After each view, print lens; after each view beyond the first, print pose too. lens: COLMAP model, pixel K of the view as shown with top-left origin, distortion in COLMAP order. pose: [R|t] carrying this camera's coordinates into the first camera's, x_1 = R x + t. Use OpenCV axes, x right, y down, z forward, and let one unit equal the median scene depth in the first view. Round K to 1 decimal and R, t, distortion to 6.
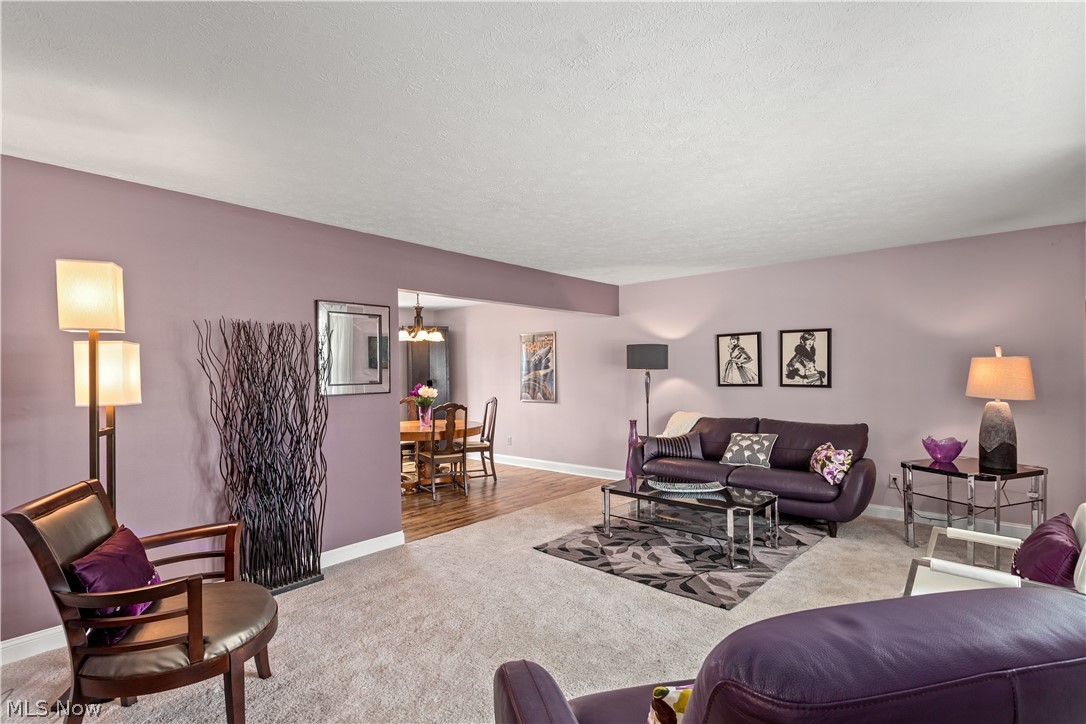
lens RADIAL K [[520.6, 0, 541.5], [0, 520.6, 371.7], [0, 0, 1]] dist [-0.000759, 0.003367]
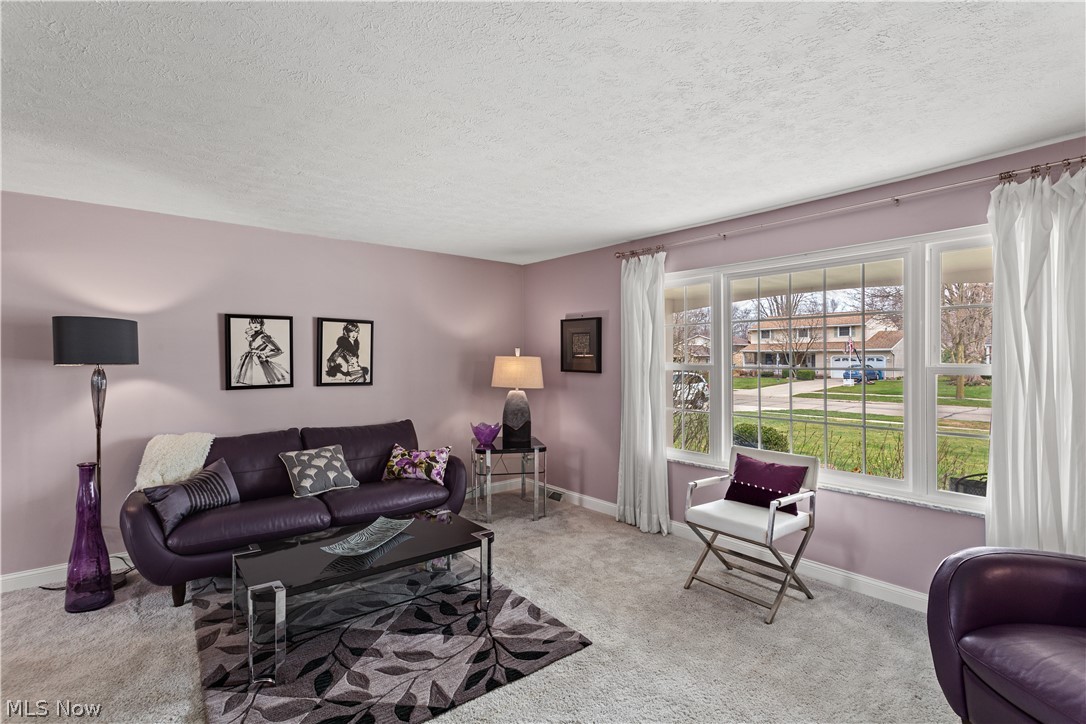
lens RADIAL K [[520.6, 0, 540.9], [0, 520.6, 352.4], [0, 0, 1]] dist [-0.000759, 0.003367]
pose [[0.156384, 0.025055, 0.987379, -0.303978], [0.000881, 0.999674, -0.025506, -0.003482], [-0.987696, 0.004859, 0.156311, 0.548472]]
